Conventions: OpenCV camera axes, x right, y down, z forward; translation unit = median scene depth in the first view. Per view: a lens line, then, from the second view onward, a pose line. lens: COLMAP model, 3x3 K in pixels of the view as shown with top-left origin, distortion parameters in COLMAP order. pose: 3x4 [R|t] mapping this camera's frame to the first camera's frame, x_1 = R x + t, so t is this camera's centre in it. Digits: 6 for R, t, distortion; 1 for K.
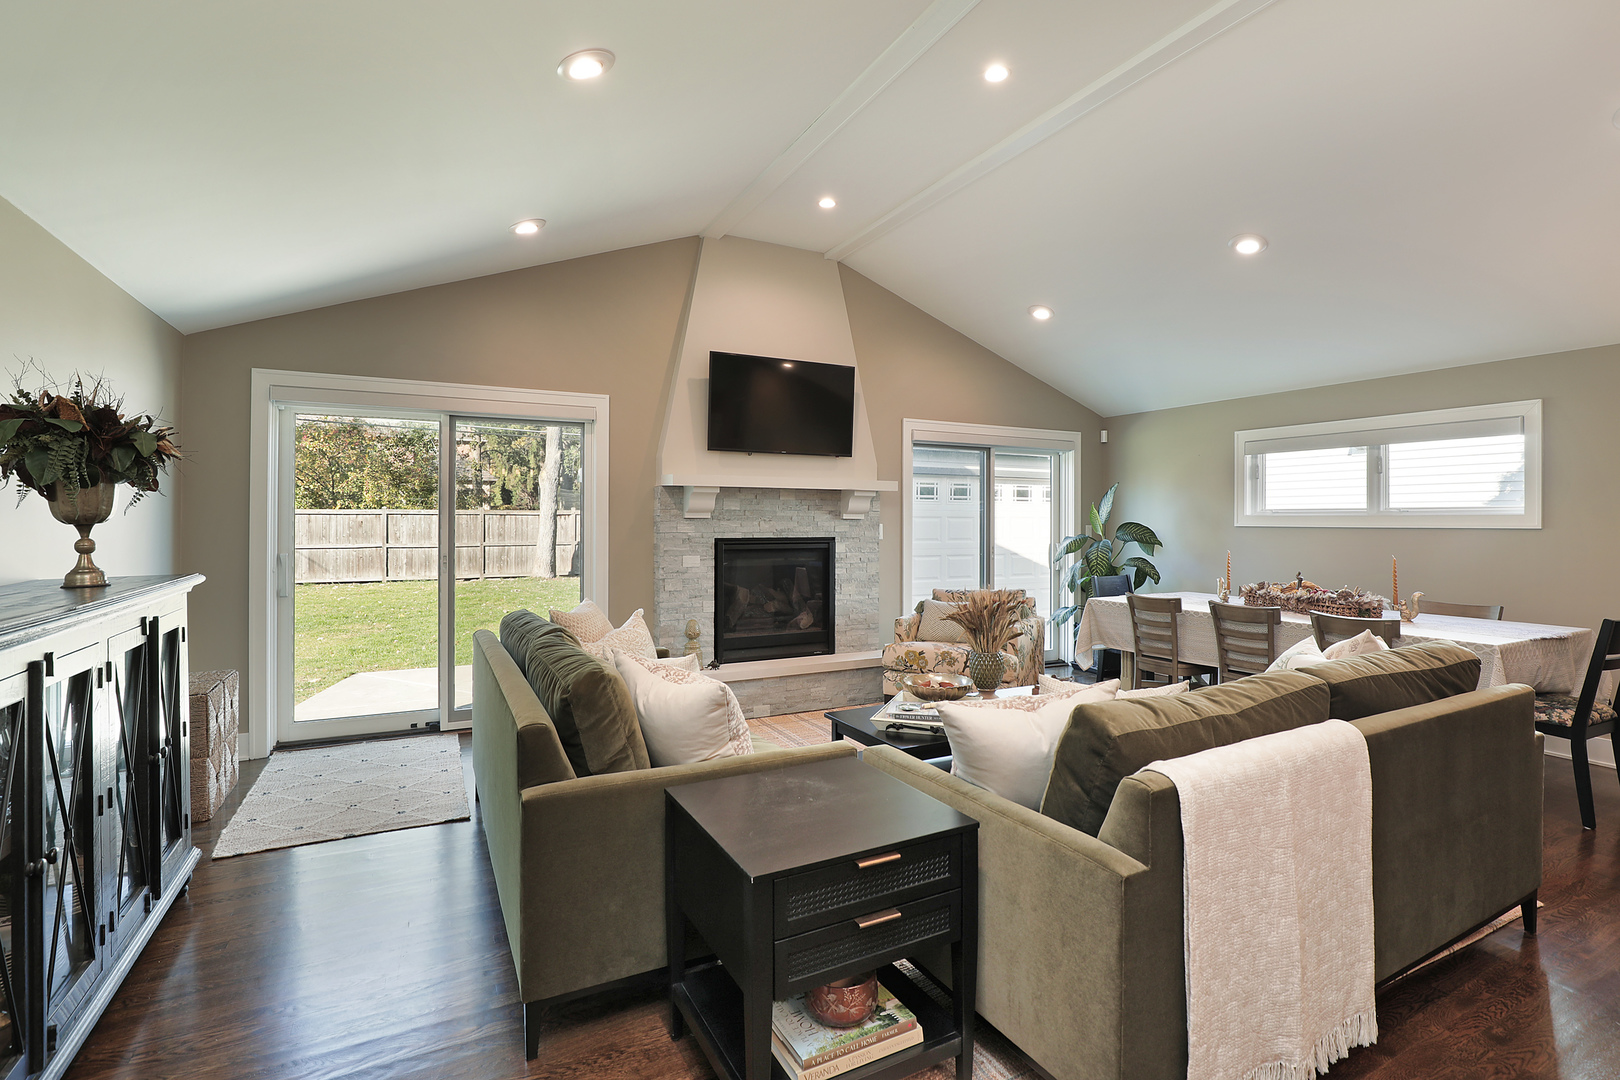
lens RADIAL K [[755.6, 0, 814.7], [0, 755.6, 528.6], [0, 0, 1]] dist [0.005580, 0.001359]
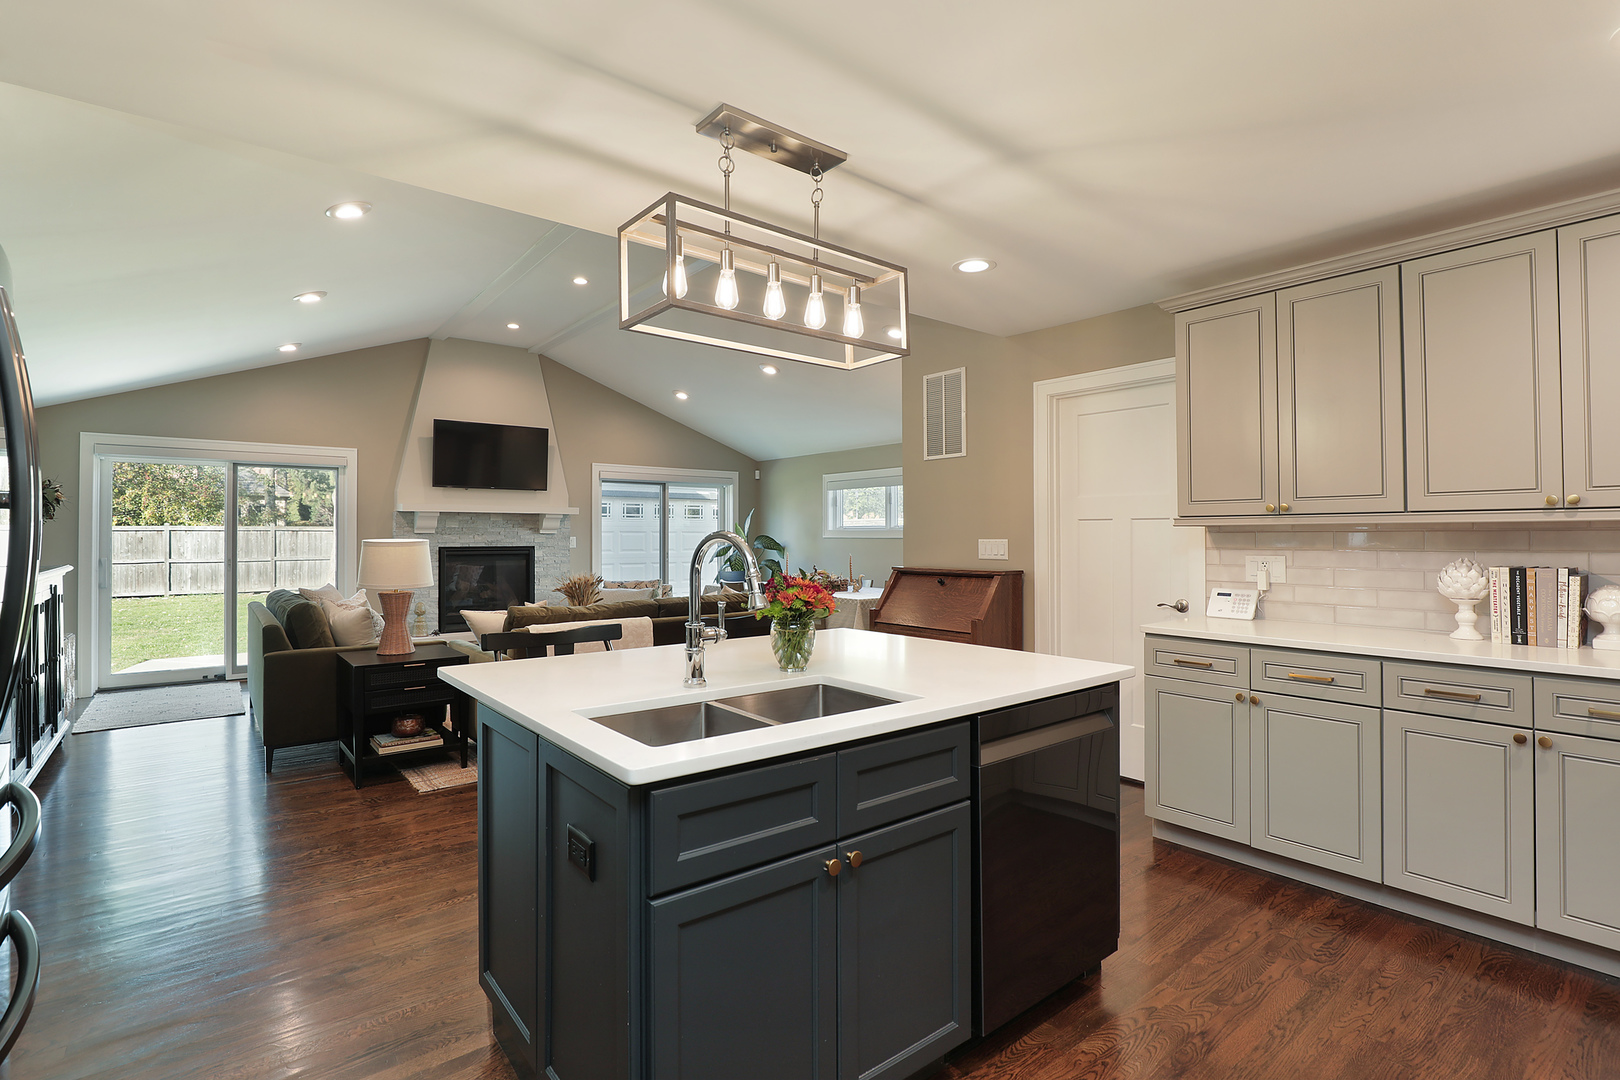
lens RADIAL K [[755.6, 0, 806.9], [0, 755.6, 539.7], [0, 0, 1]] dist [0.005580, 0.001359]
pose [[0.981781, -0.004322, 0.189968, 0.268068], [0.005309, 0.999975, -0.004689, 0.008918], [-0.189943, 0.005612, 0.981779, -0.531294]]
